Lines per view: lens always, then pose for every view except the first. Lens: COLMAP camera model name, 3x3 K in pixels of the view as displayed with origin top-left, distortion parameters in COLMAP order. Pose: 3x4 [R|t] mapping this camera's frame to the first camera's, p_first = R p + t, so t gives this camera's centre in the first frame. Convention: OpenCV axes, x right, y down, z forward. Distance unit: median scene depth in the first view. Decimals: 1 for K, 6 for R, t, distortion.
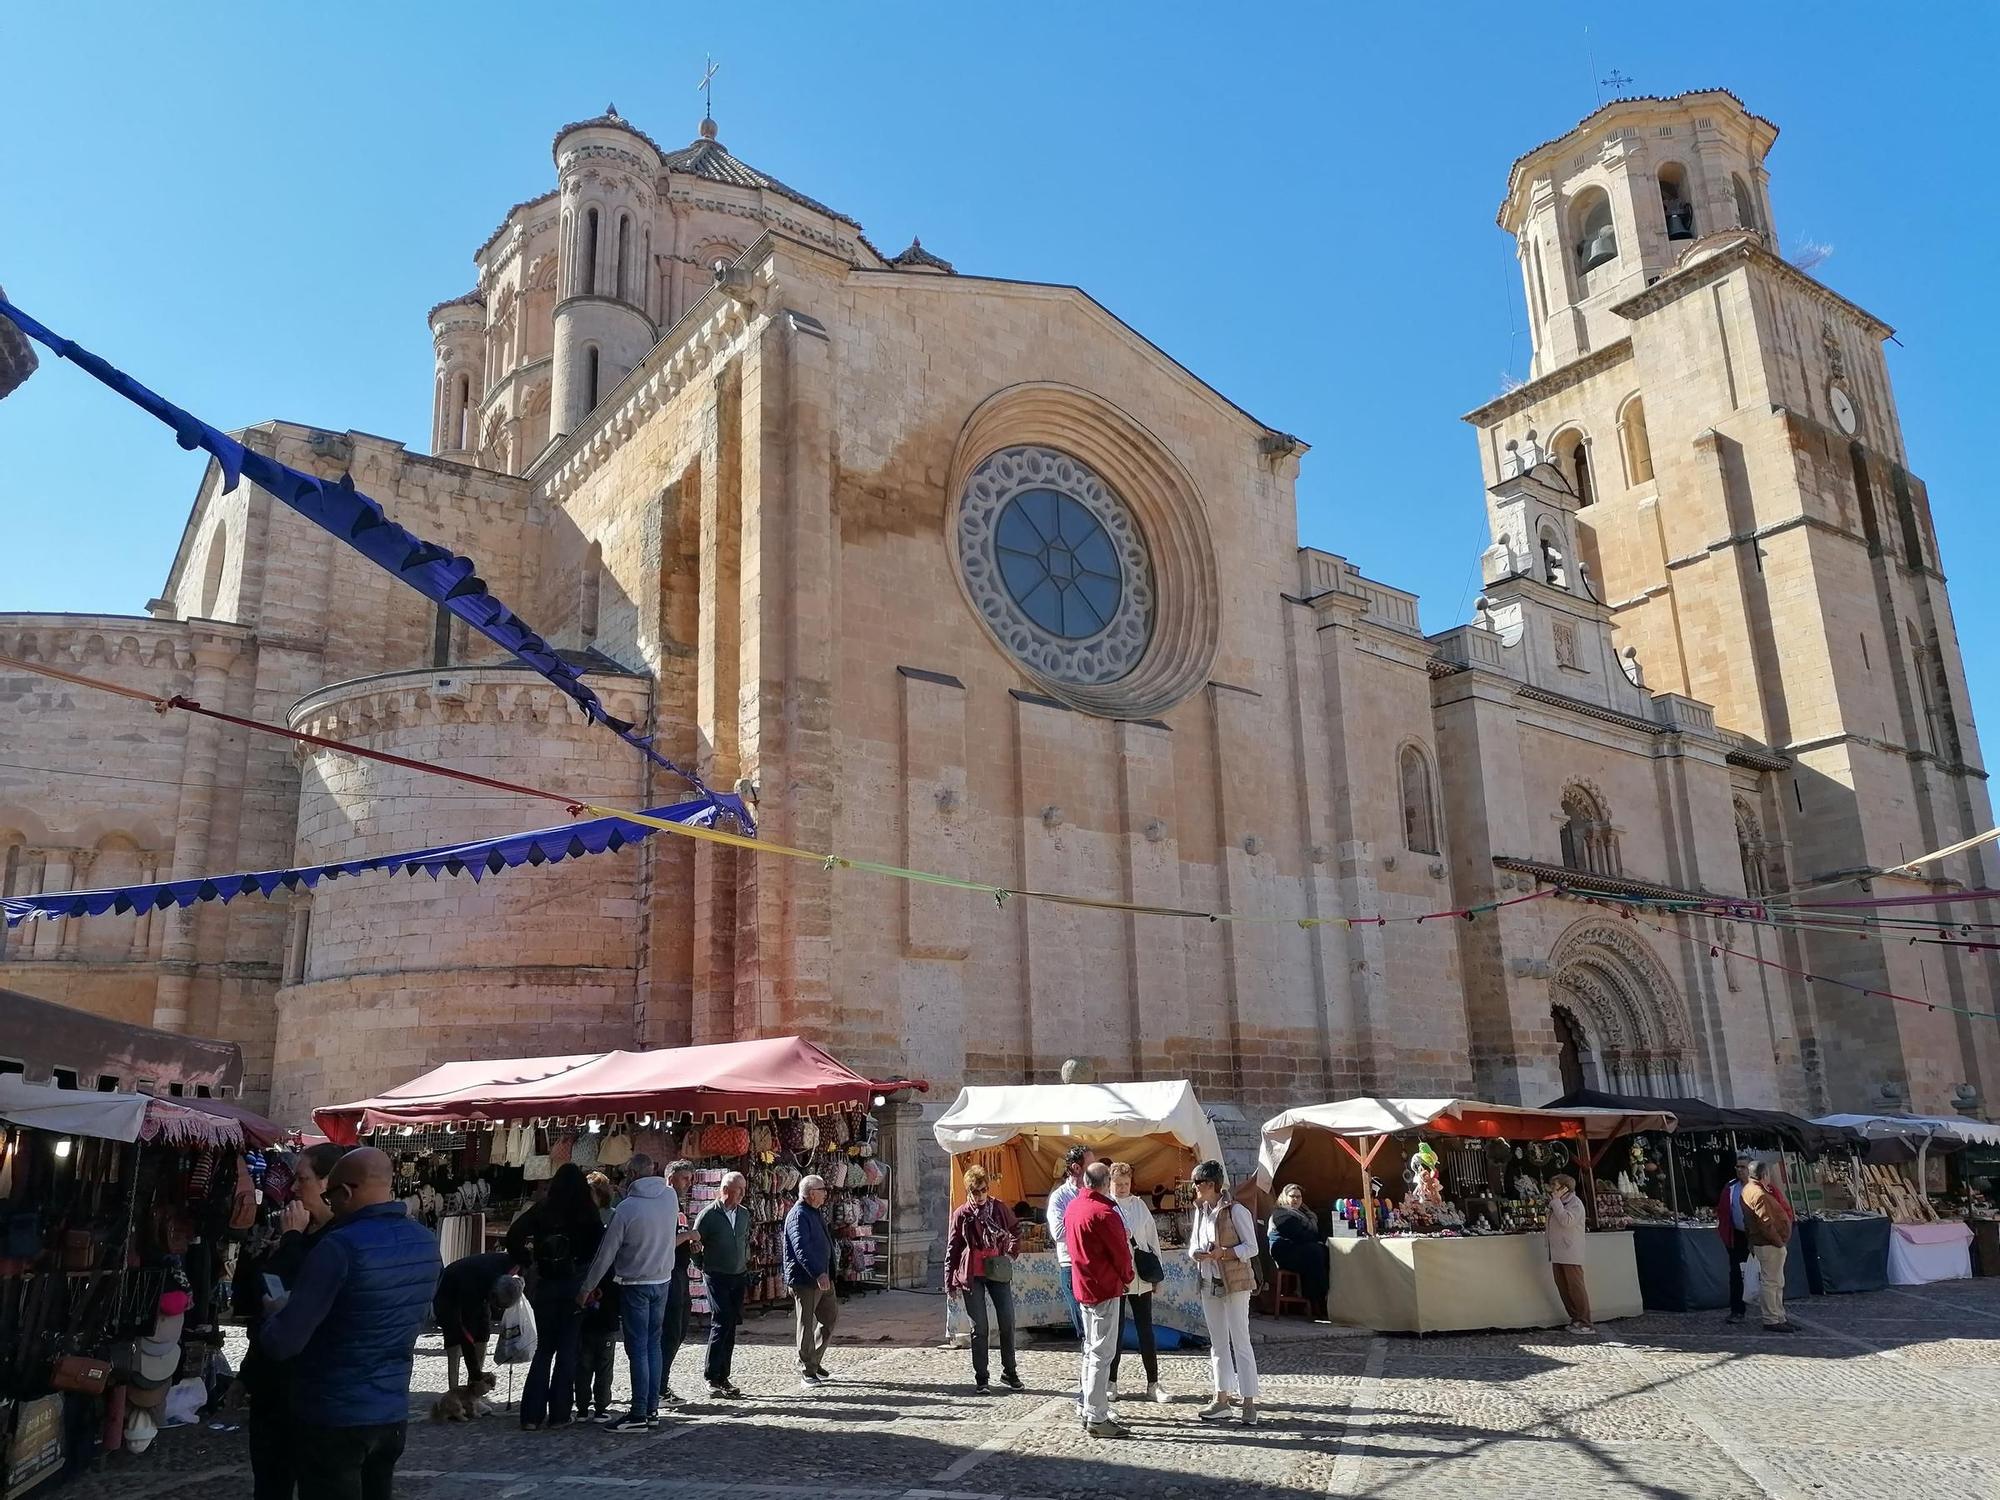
lens RADIAL K [[1574.1, 0, 1055.5], [0, 1574.1, 749.3], [0, 0, 1]] dist [0.012195, -0.008724]
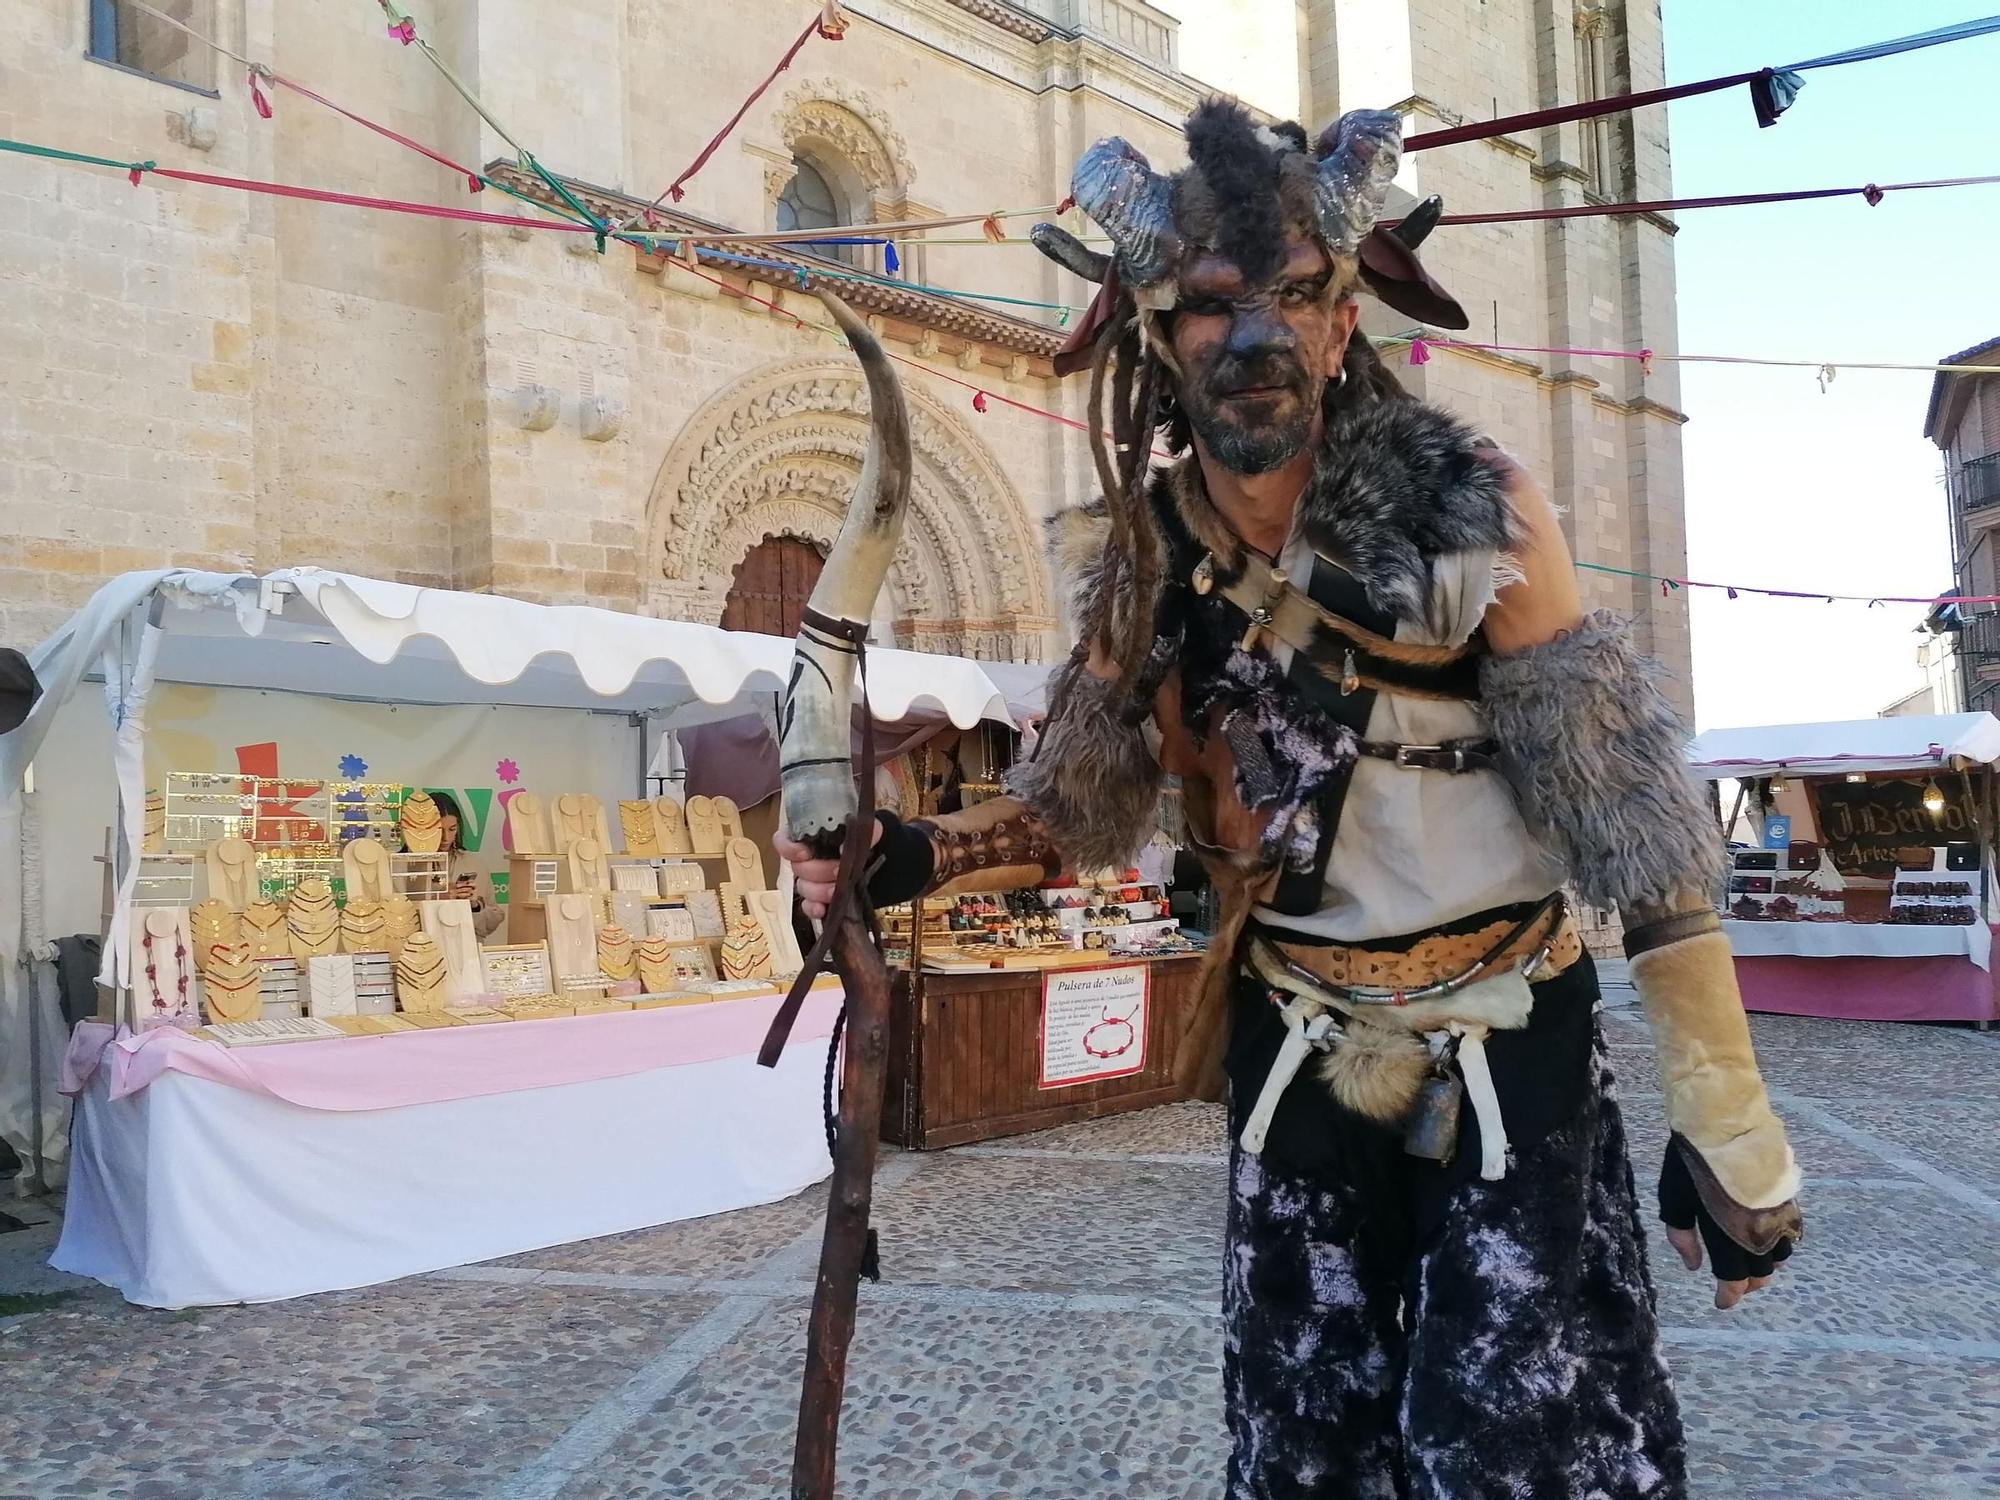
lens RADIAL K [[1512.9, 0, 1013.0], [0, 1512.9, 747.4], [0, 0, 1]] dist [0.075931, -0.080863]
pose [[0.997326, 0.008481, 0.072582, 0.351208], [-0.024247, 0.975380, 0.219195, 0.115853], [-0.068936, -0.220369, 0.972978, 0.459103]]
